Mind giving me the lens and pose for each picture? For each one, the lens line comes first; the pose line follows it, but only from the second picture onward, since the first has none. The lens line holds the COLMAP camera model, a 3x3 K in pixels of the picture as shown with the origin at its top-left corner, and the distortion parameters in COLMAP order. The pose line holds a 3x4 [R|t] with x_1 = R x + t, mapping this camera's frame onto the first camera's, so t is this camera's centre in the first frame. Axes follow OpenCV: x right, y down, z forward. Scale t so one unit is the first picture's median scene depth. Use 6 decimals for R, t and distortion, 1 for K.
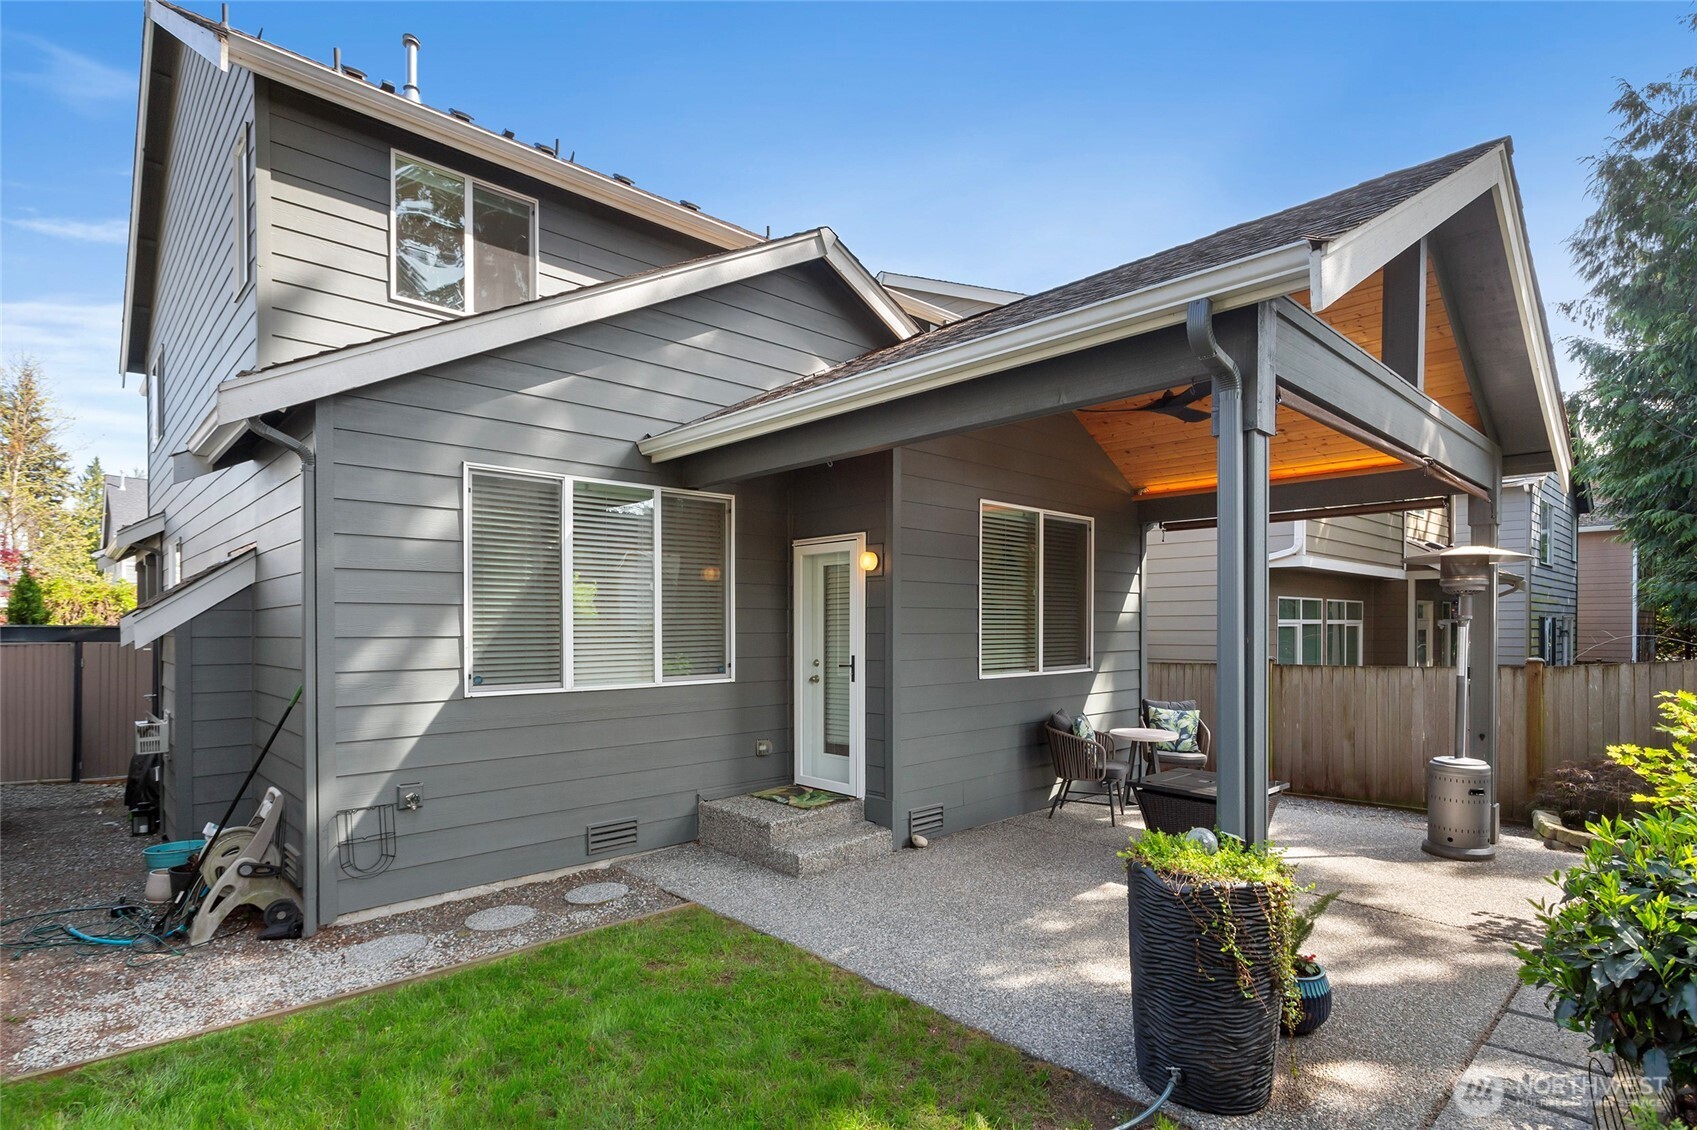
lens RADIAL K [[874.7, 0, 846.8], [0, 874.7, 645.2], [0, 0, 1]] dist [-0.000420, 0.000023]
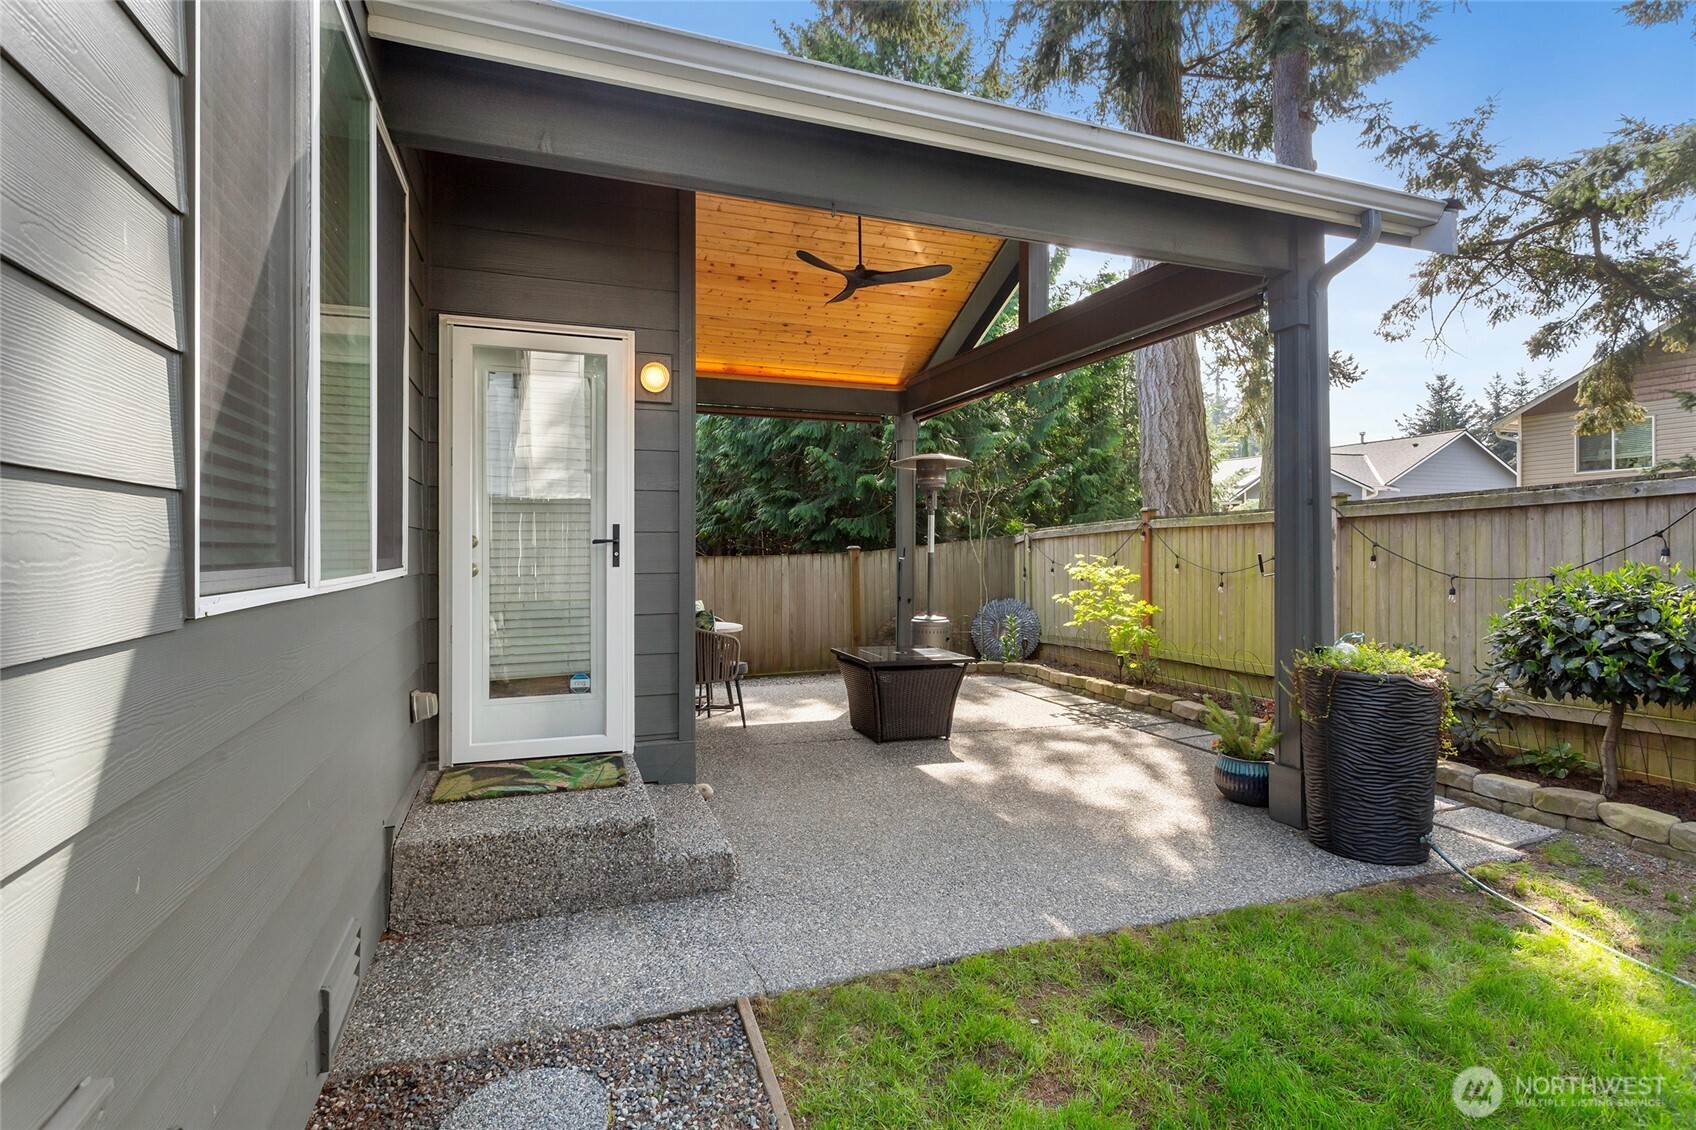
lens RADIAL K [[822.8, 0, 848.0], [0, 822.8, 565.0], [0, 0, 1]] dist [0.000428, 0.000028]
pose [[0.403642, -0.013578, 0.914816, -0.462139], [0.010442, 0.999893, 0.010233, 0.036069], [-0.914857, 0.005422, 0.403741, 0.611541]]
